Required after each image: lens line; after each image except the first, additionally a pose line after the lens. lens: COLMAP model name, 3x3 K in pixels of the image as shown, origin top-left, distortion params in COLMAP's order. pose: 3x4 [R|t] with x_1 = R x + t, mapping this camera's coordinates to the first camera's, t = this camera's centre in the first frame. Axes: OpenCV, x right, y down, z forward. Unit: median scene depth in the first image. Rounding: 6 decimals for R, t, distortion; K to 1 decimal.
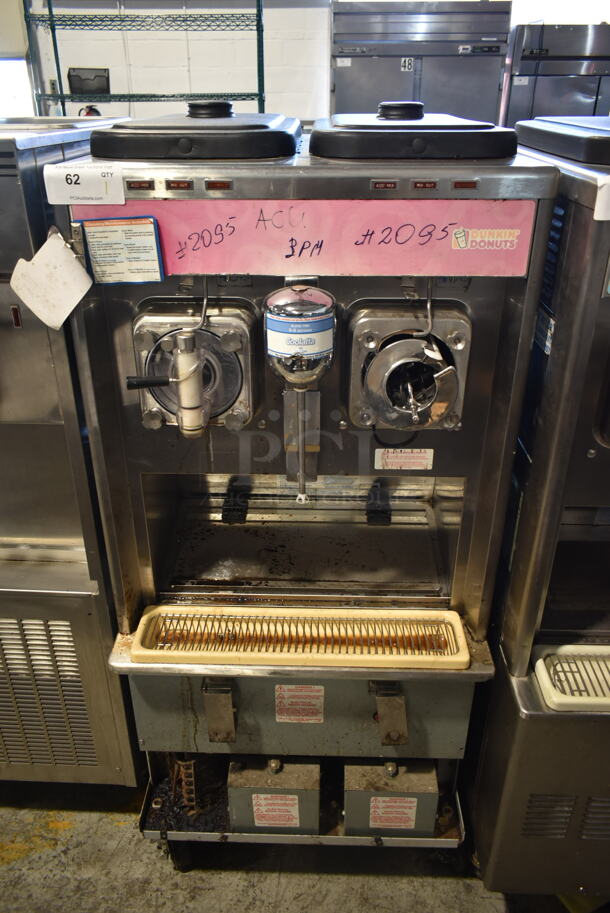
lens RADIAL K [[687.9, 0, 302.0], [0, 687.9, 456.3], [0, 0, 1]] dist [-0.020312, 0.011853]
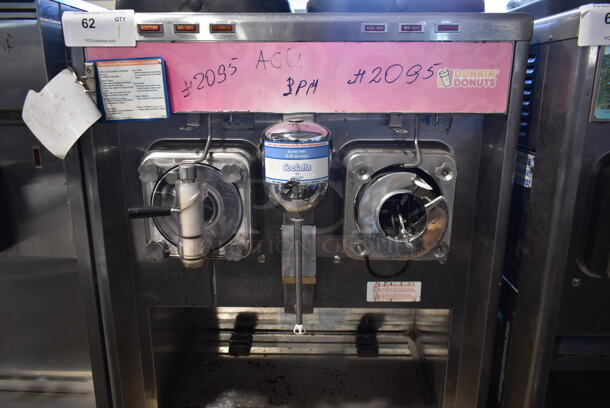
lens RADIAL K [[459.6, 0, 308.4], [0, 459.6, 202.1], [0, 0, 1]] dist [-0.020312, 0.011853]
pose [[0.999870, 0.000603, 0.016118, 0.003571], [0.003082, 0.973751, -0.227594, 0.035248], [-0.015832, 0.227614, 0.973623, 0.314132]]
